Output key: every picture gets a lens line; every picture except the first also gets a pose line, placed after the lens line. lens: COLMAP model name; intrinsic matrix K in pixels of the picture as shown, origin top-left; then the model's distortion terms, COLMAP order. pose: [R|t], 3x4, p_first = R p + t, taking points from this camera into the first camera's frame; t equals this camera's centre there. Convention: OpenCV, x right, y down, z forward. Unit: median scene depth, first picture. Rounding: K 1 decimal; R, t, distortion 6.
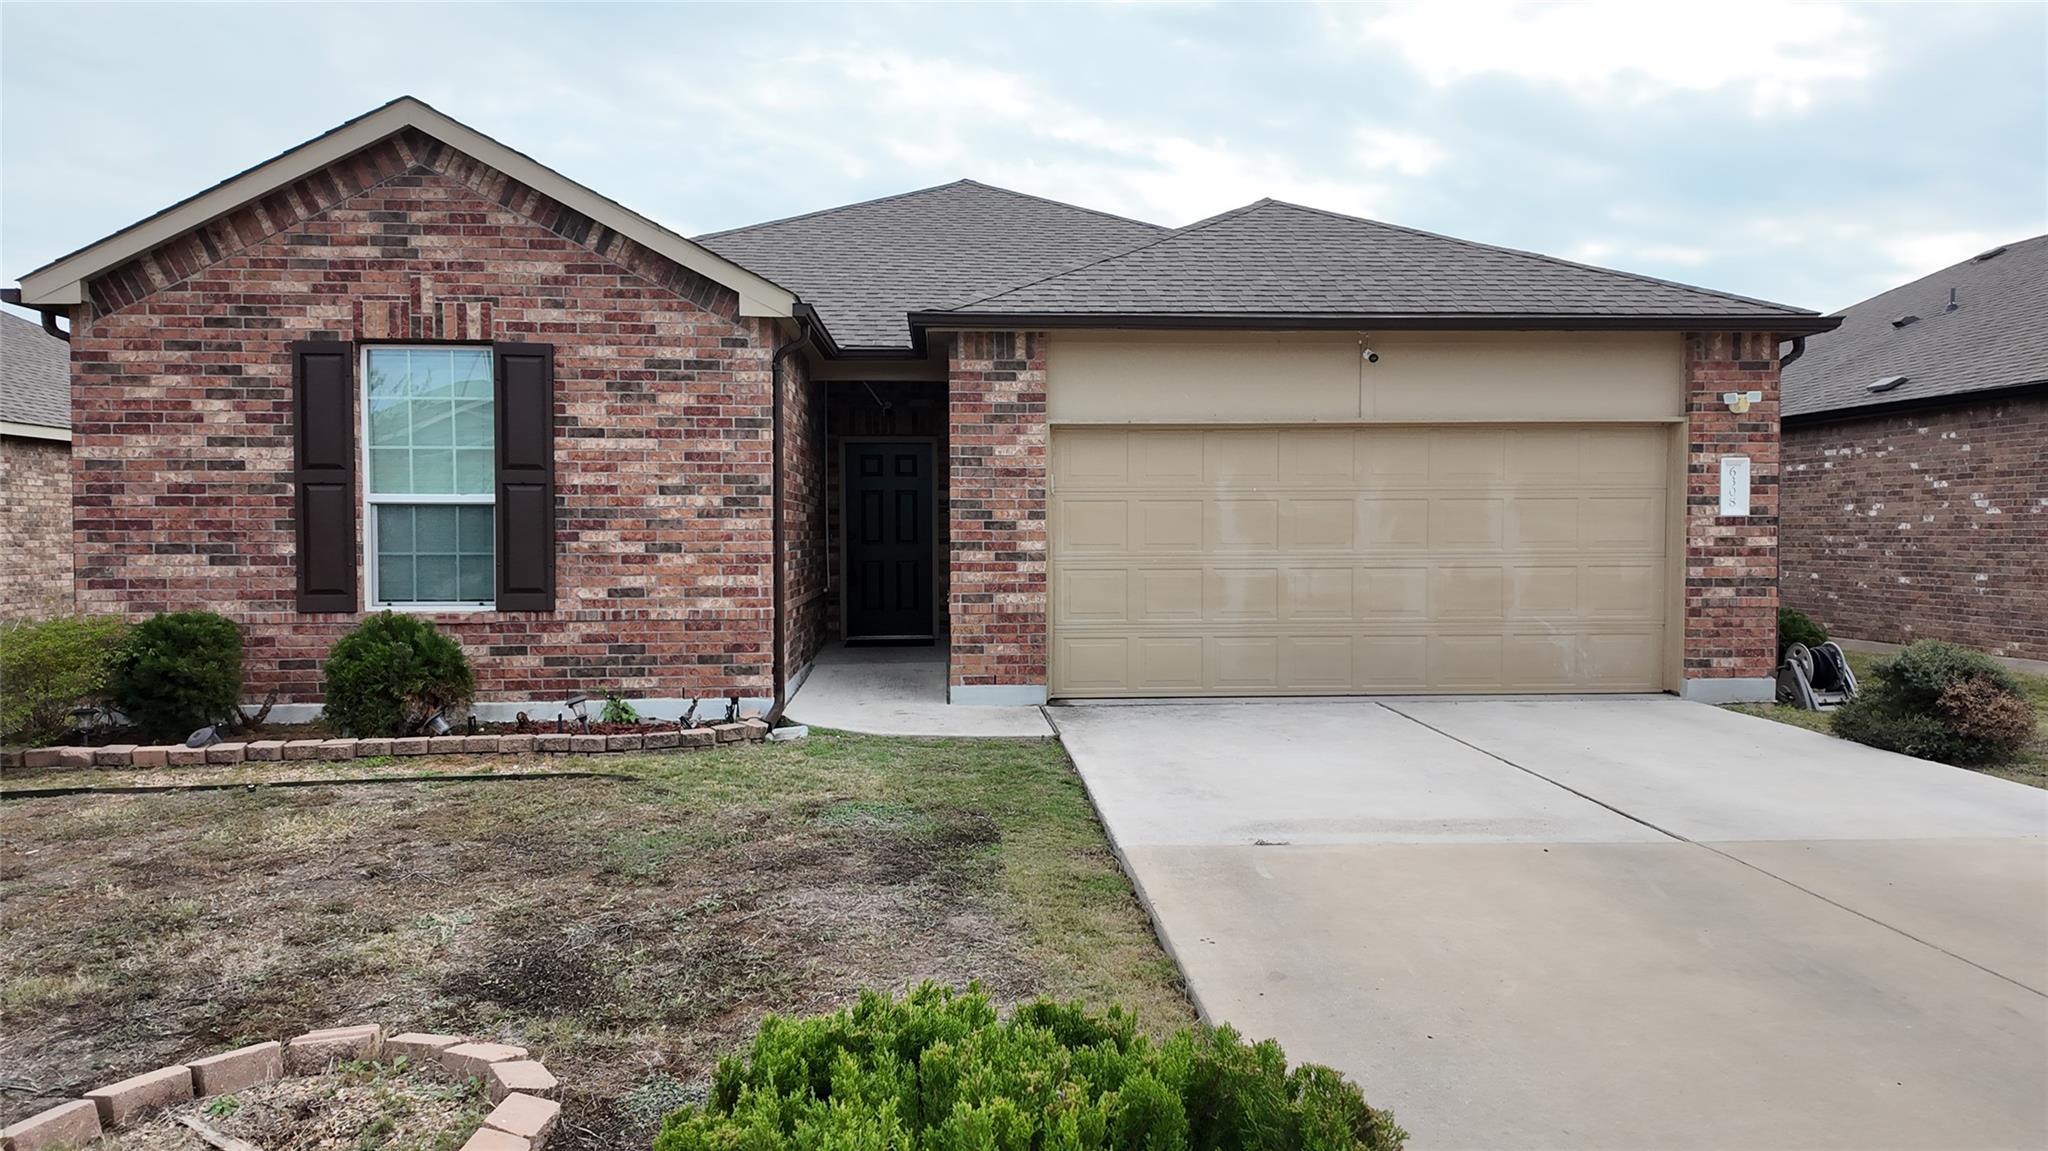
lens RADIAL K [[1272.4, 0, 1023.1], [0, 1272.4, 573.2], [0, 0, 1]] dist [0.044597, -0.048375]
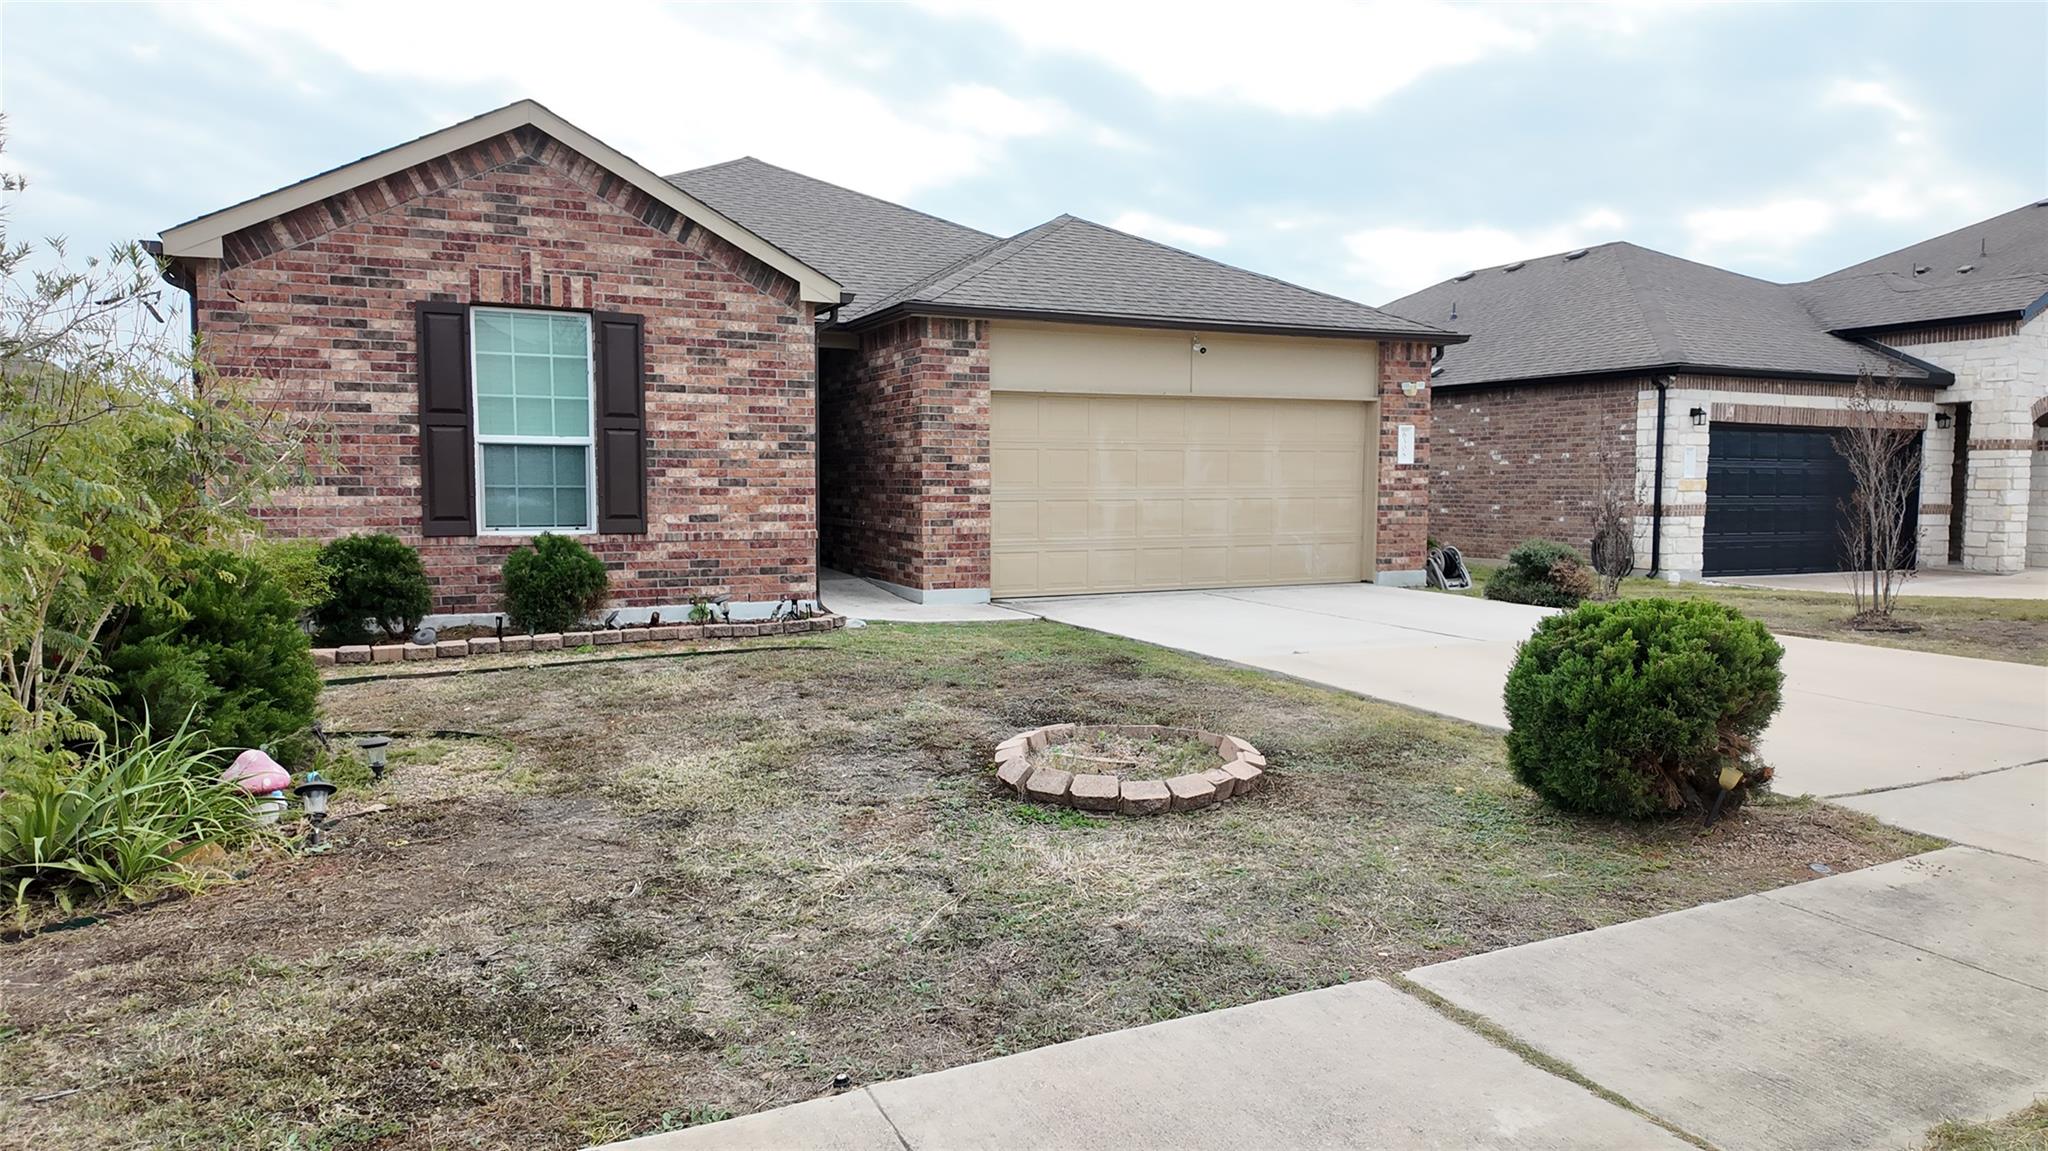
lens RADIAL K [[1272.4, 0, 1017.3], [0, 1272.4, 584.1], [0, 0, 1]] dist [0.044597, -0.048375]
pose [[0.930663, -0.026617, 0.364908, -0.481467], [0.009145, 0.998731, 0.049523, 0.020463], [-0.365763, -0.042752, 0.929726, -0.272268]]
